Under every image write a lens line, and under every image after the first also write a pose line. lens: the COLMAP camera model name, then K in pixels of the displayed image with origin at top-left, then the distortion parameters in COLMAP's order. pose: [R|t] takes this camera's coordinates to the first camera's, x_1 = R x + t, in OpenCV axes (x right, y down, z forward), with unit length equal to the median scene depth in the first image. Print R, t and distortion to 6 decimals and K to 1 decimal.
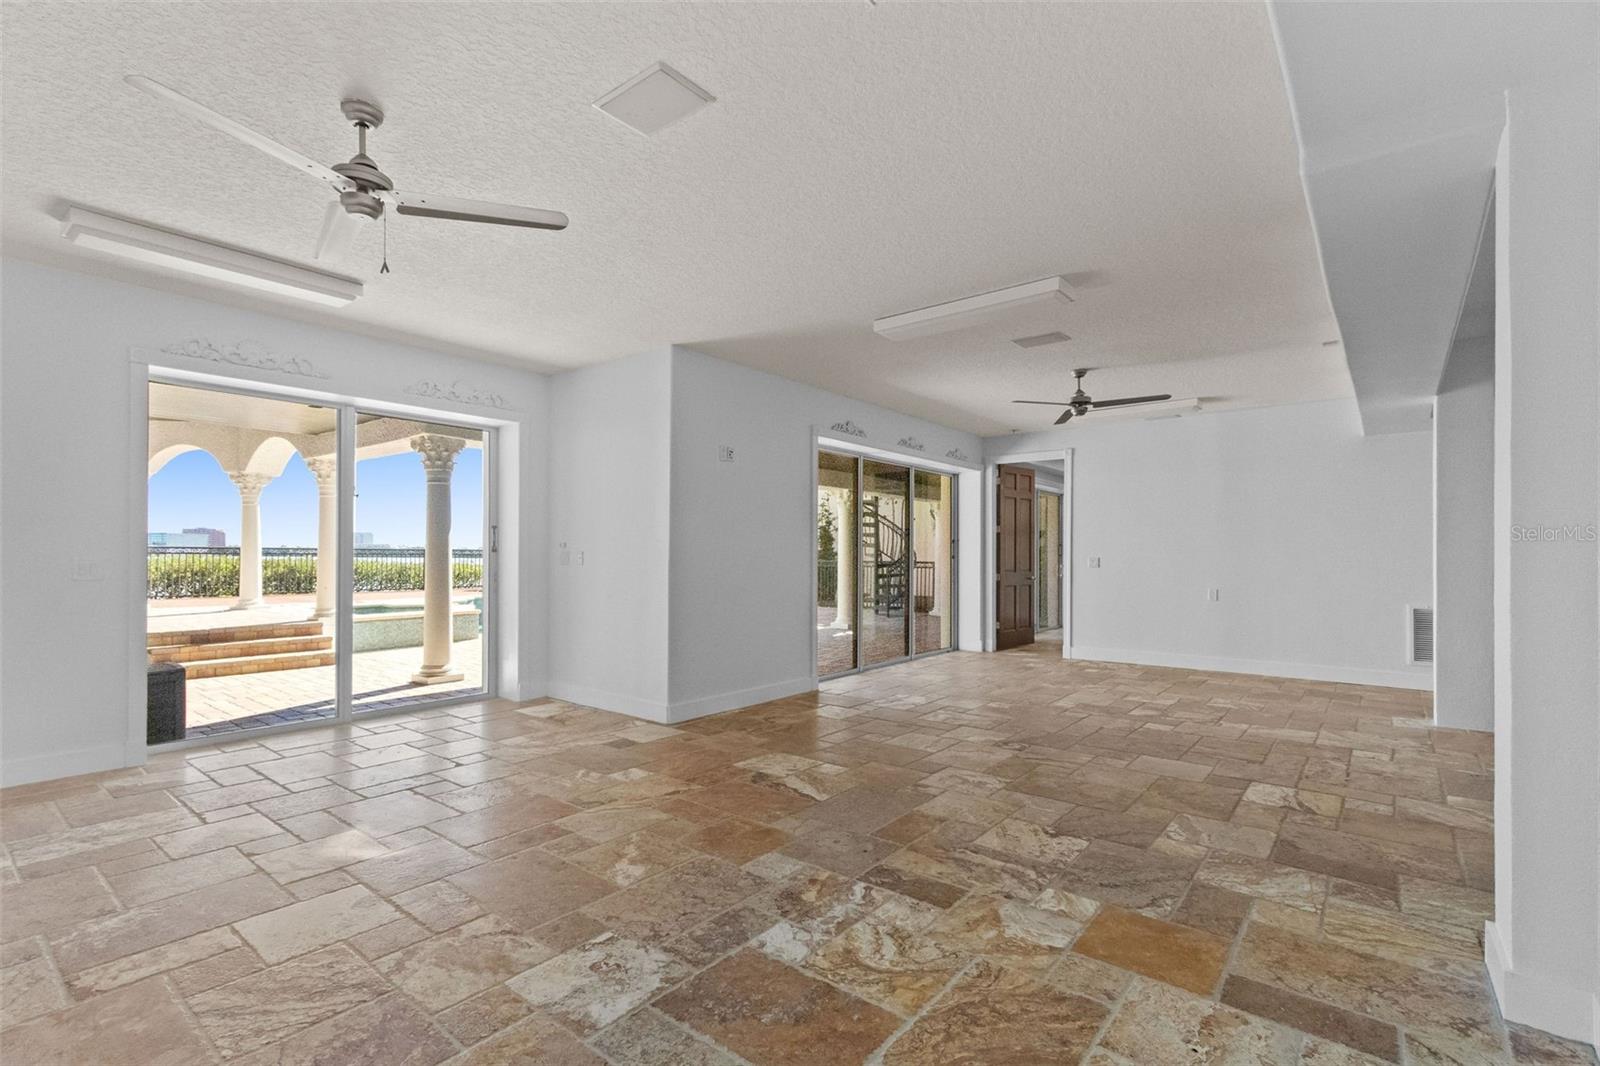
lens RADIAL K [[739.6, 0, 786.3], [0, 739.6, 537.2], [0, 0, 1]] dist [0.003142, 0.000805]
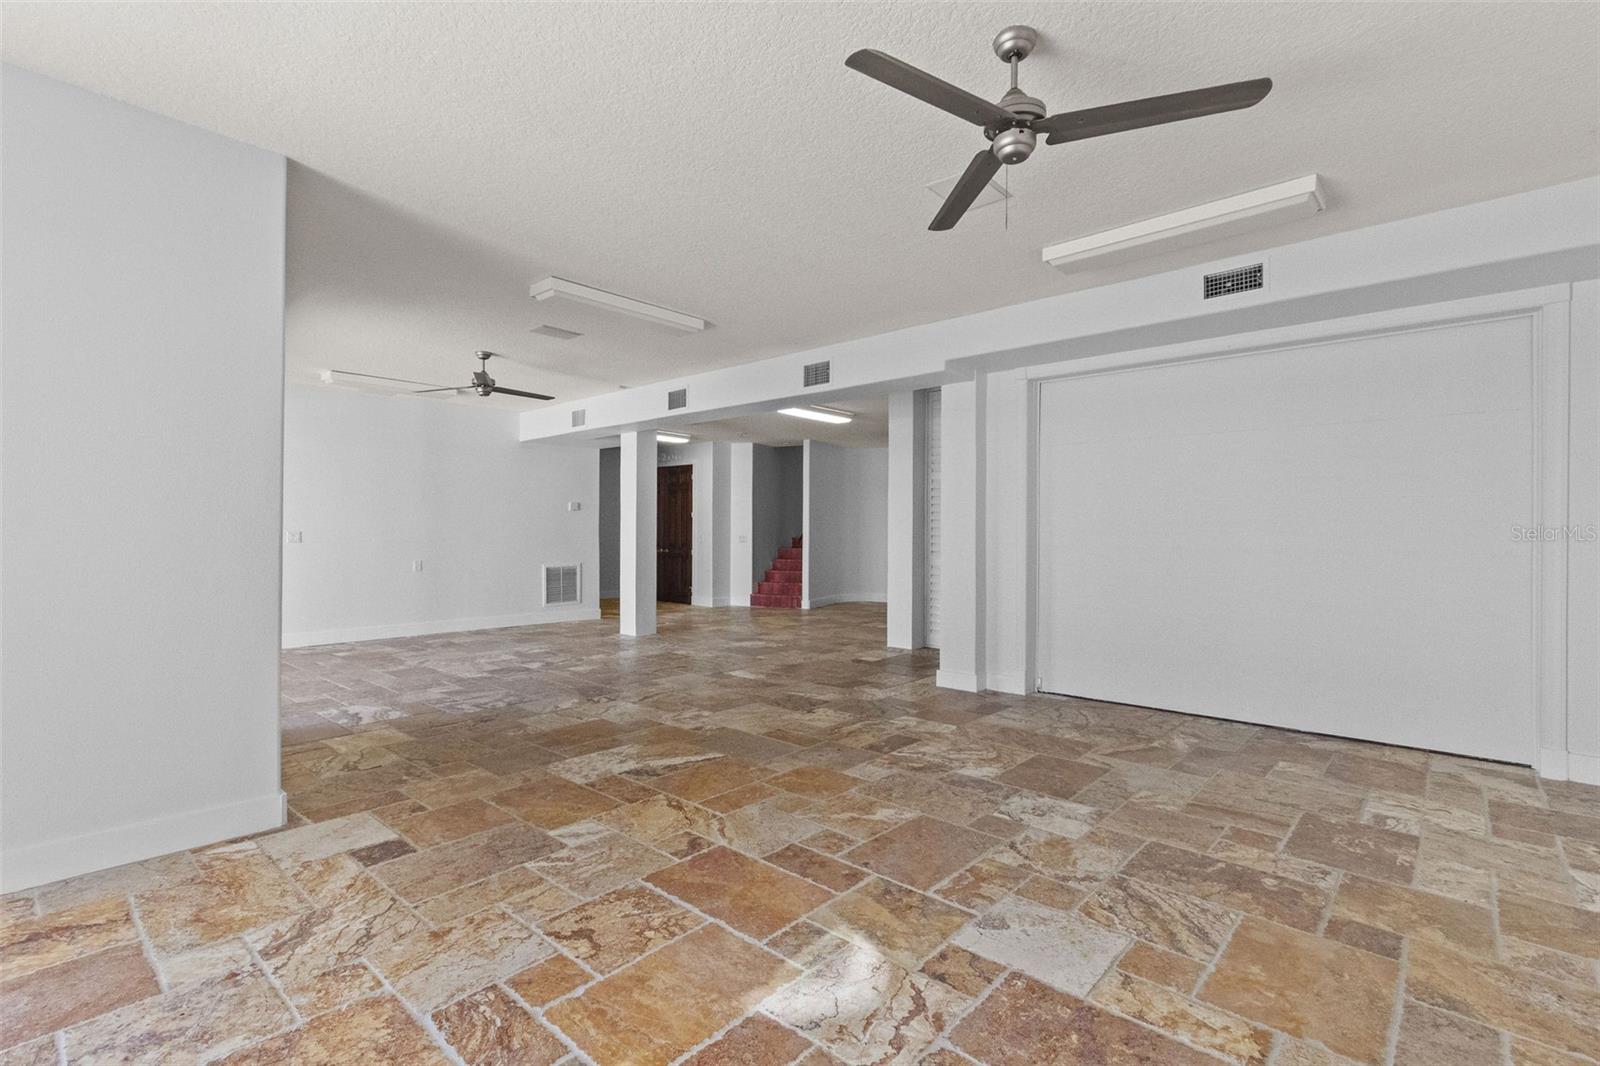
lens RADIAL K [[739.6, 0, 786.3], [0, 739.6, 537.2], [0, 0, 1]] dist [0.003142, 0.000805]
pose [[0.049354, -0.008043, 0.998749, -1.272307], [-0.027557, 0.999576, 0.009412, 0.025606], [-0.998401, -0.027987, 0.049111, 1.060010]]
